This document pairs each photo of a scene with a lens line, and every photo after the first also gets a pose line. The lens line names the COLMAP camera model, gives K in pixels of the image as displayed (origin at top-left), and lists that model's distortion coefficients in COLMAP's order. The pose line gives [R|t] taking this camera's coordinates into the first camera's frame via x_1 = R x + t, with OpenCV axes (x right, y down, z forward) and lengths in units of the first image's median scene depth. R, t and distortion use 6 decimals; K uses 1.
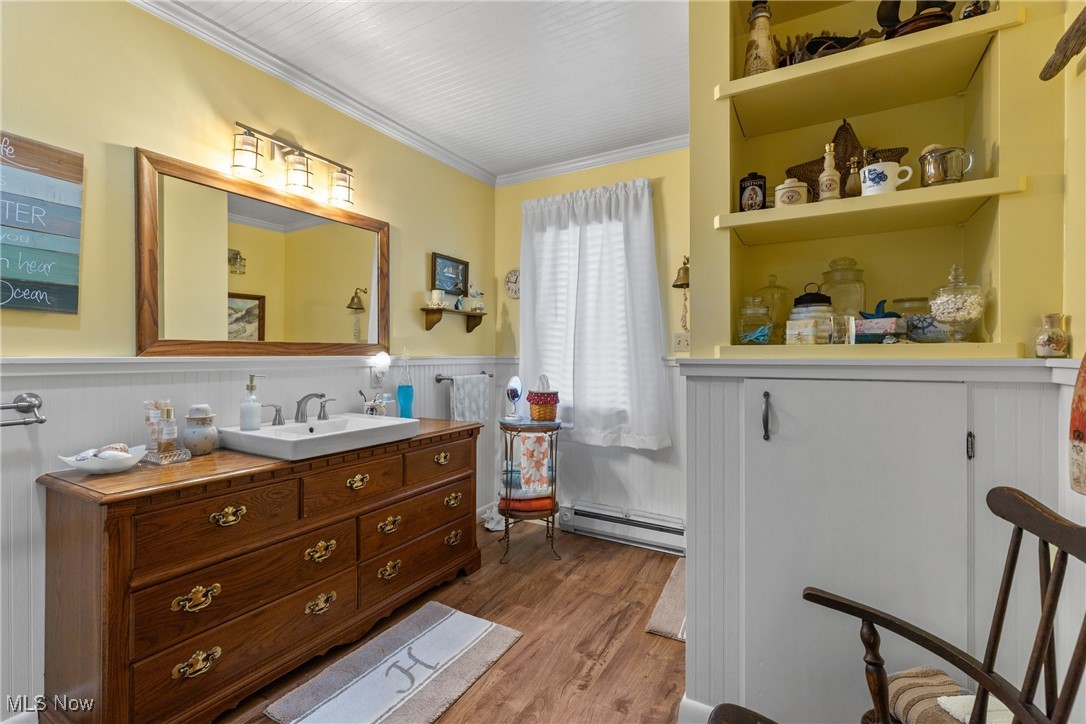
lens RADIAL K [[496.6, 0, 541.2], [0, 496.6, 357.7], [0, 0, 1]] dist [0.001286, 0.000075]
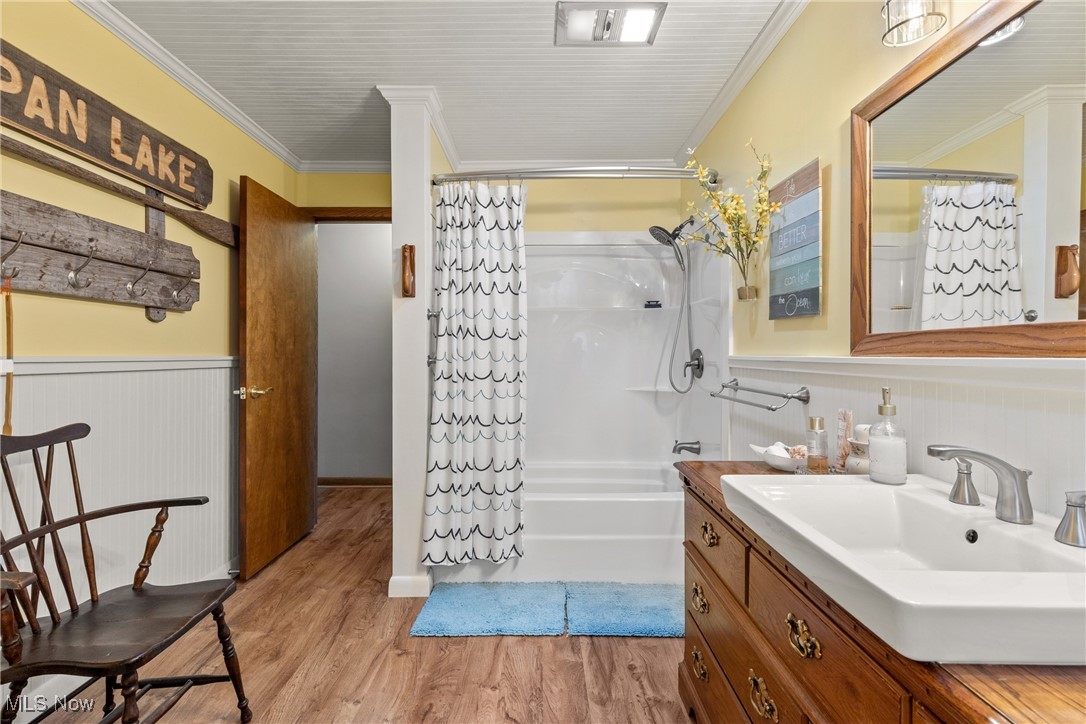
lens RADIAL K [[496.6, 0, 542.2], [0, 496.6, 357.6], [0, 0, 1]] dist [0.001286, 0.000075]
pose [[-0.867293, 0.006961, -0.497749, 0.067020], [0.001713, 0.999938, 0.011000, -0.009844], [0.497795, 0.008688, -0.867251, 1.415523]]
